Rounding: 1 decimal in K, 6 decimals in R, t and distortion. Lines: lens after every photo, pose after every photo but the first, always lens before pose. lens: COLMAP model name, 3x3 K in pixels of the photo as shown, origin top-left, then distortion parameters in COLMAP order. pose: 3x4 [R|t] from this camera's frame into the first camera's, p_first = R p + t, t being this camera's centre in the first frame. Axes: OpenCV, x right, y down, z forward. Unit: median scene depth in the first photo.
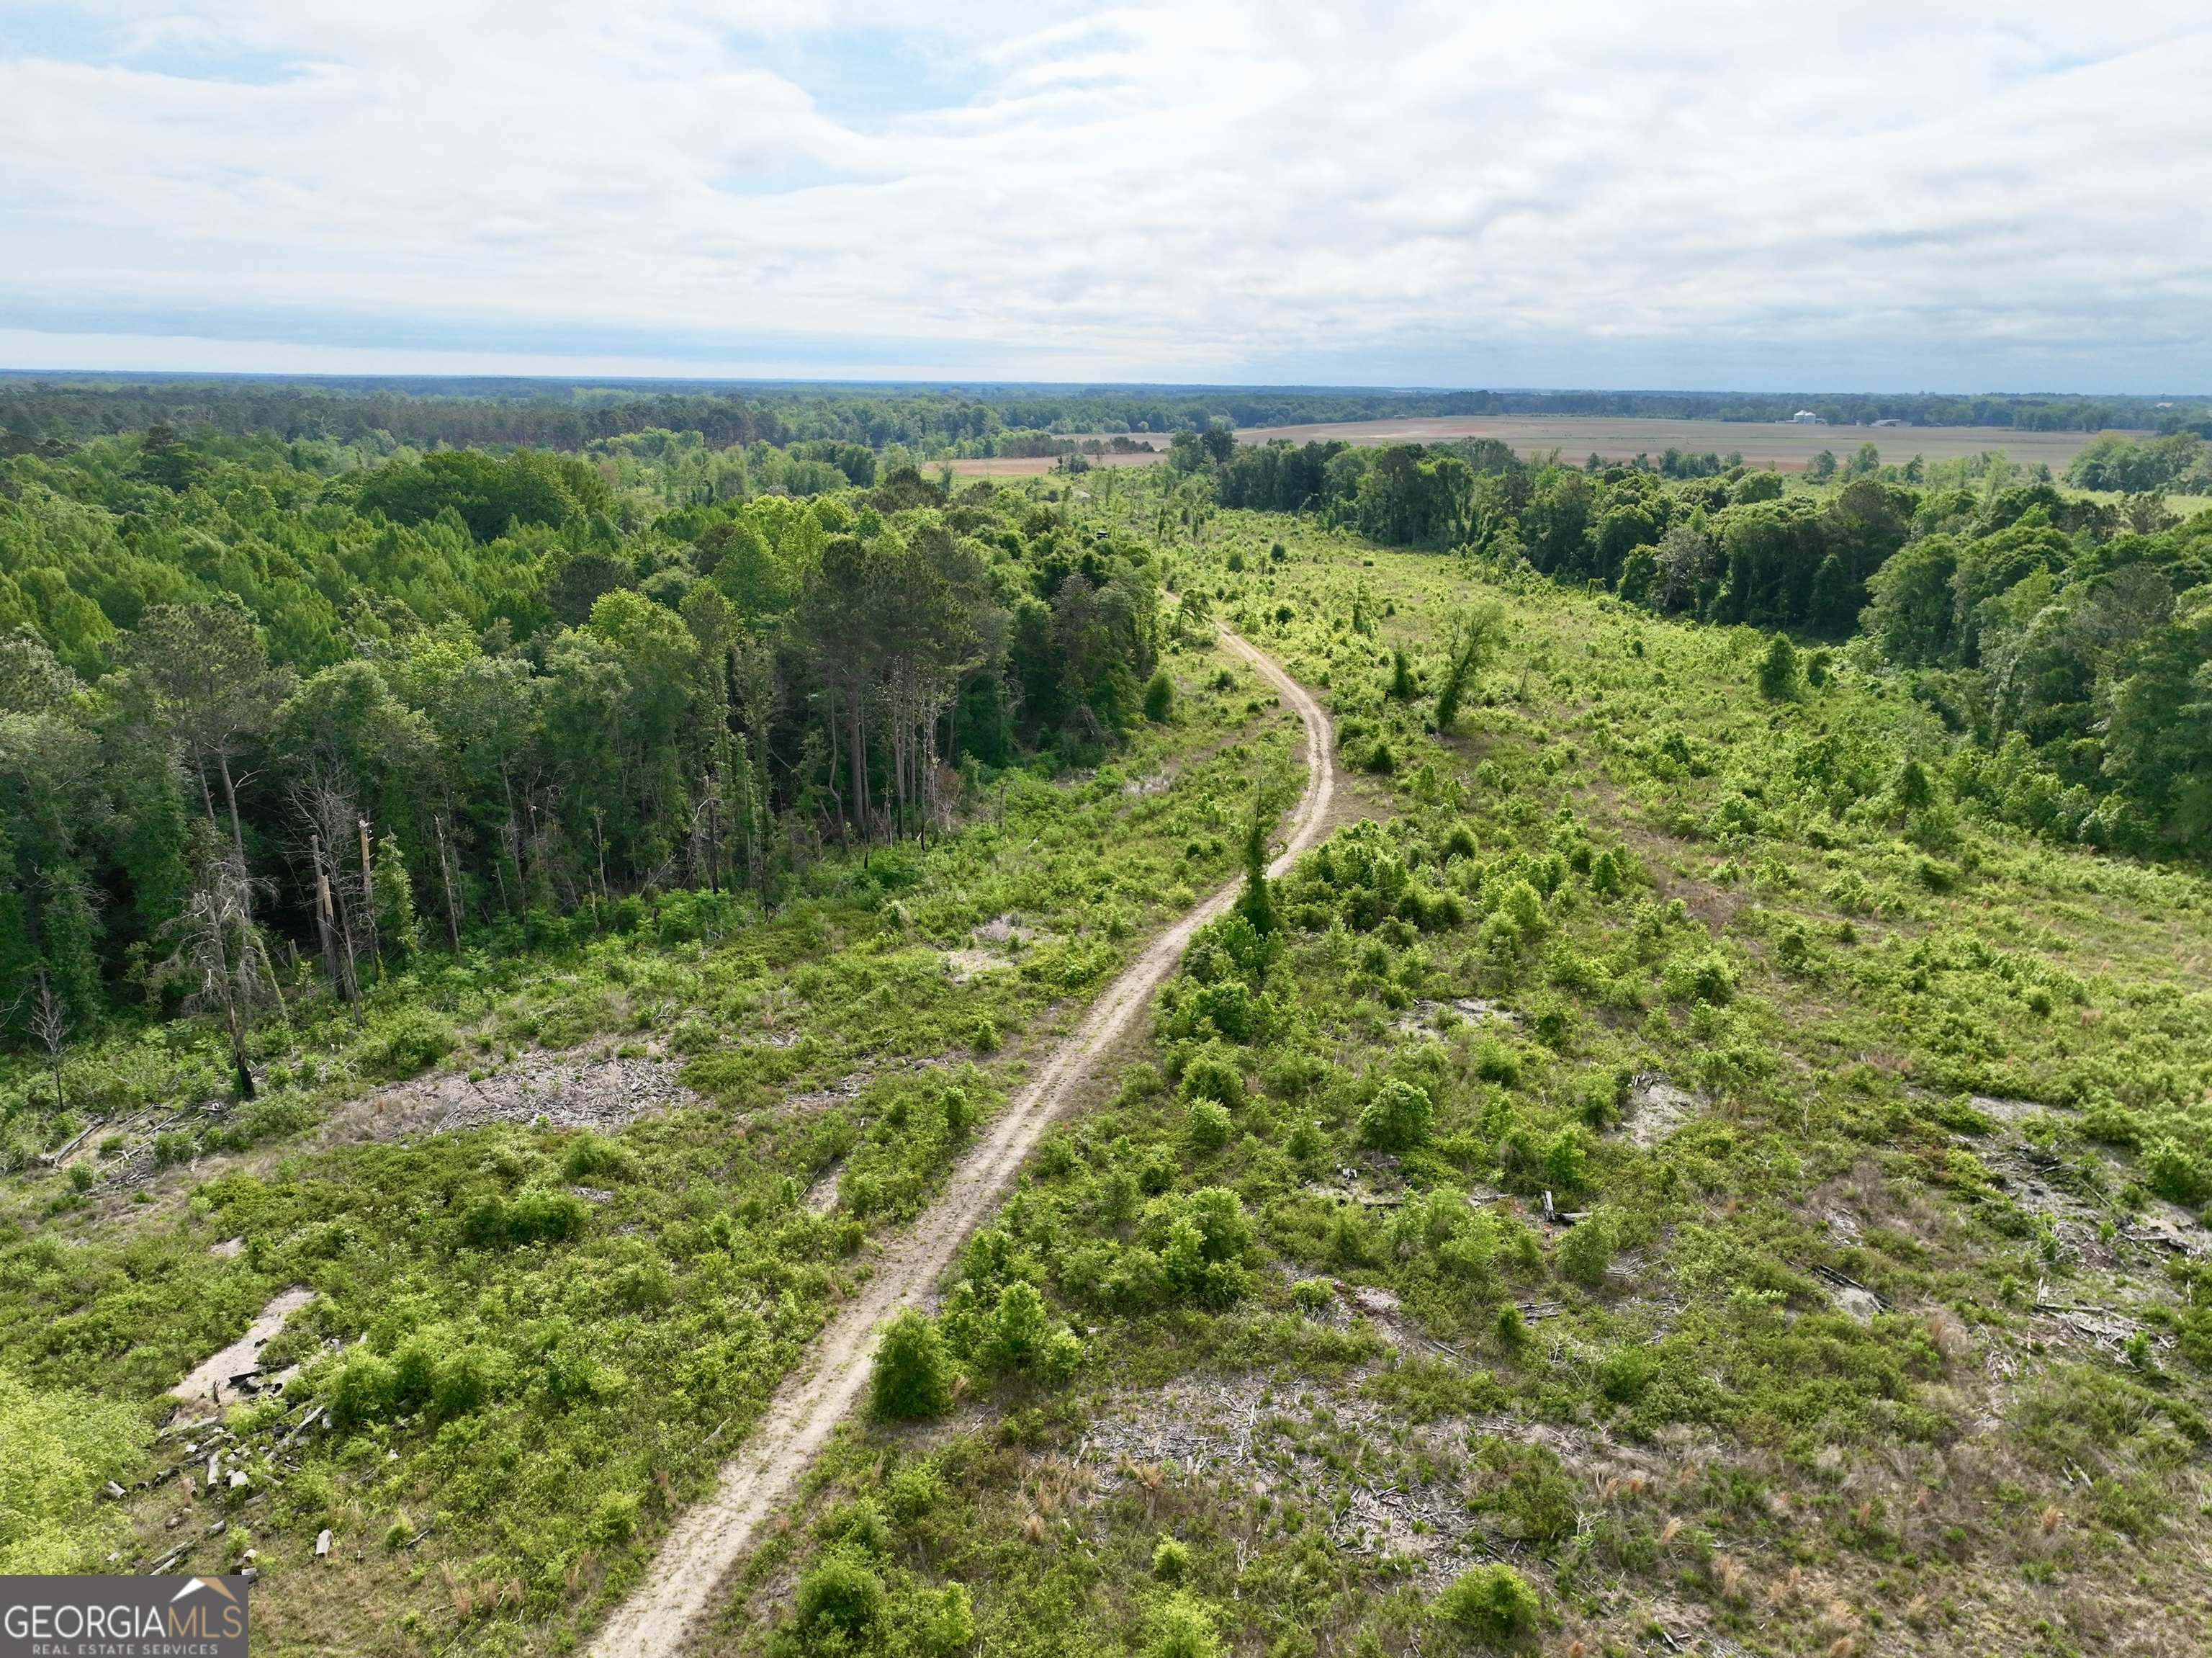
lens RADIAL K [[1564.8, 0, 1109.6], [0, 1564.8, 828.3], [0, 0, 1]] dist [0.005257, 0.013523]
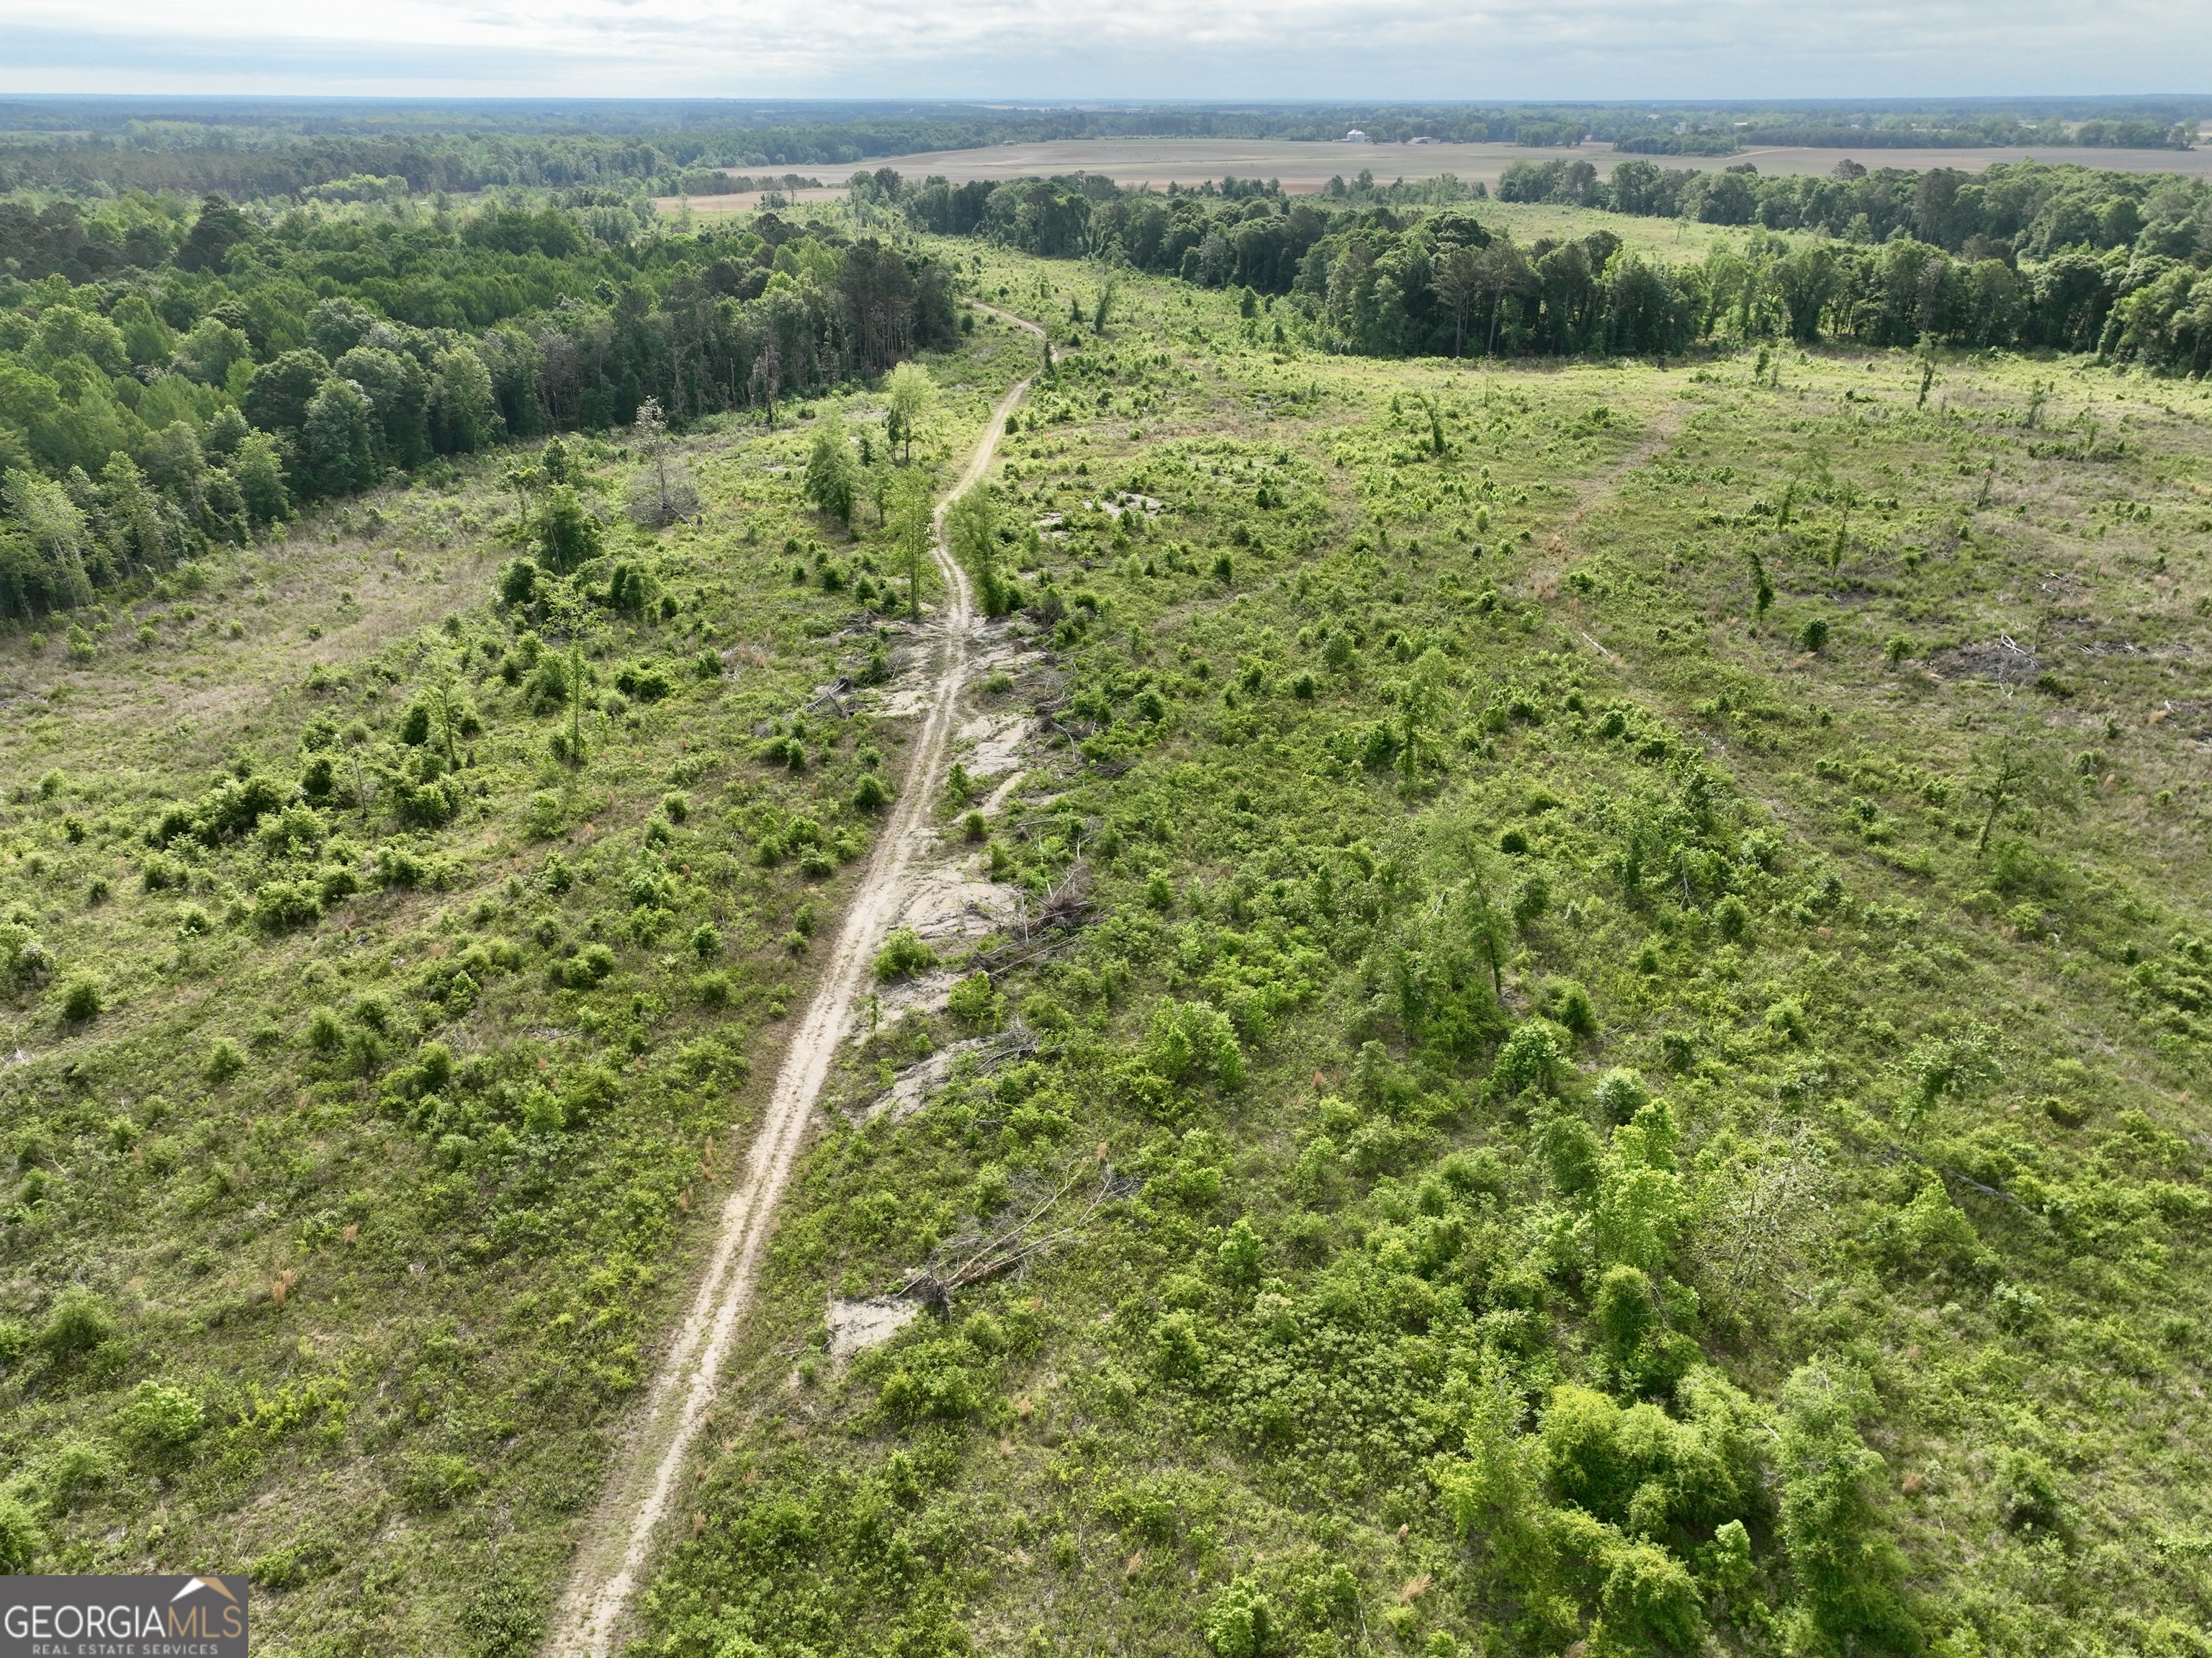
lens RADIAL K [[1564.8, 0, 1109.6], [0, 1564.8, 828.3], [0, 0, 1]] dist [0.005257, 0.013523]
pose [[0.969669, -0.113970, 0.216222, -0.195805], [0.077859, 0.982579, 0.168748, 0.150413], [-0.231688, -0.146795, 0.961651, -0.735618]]
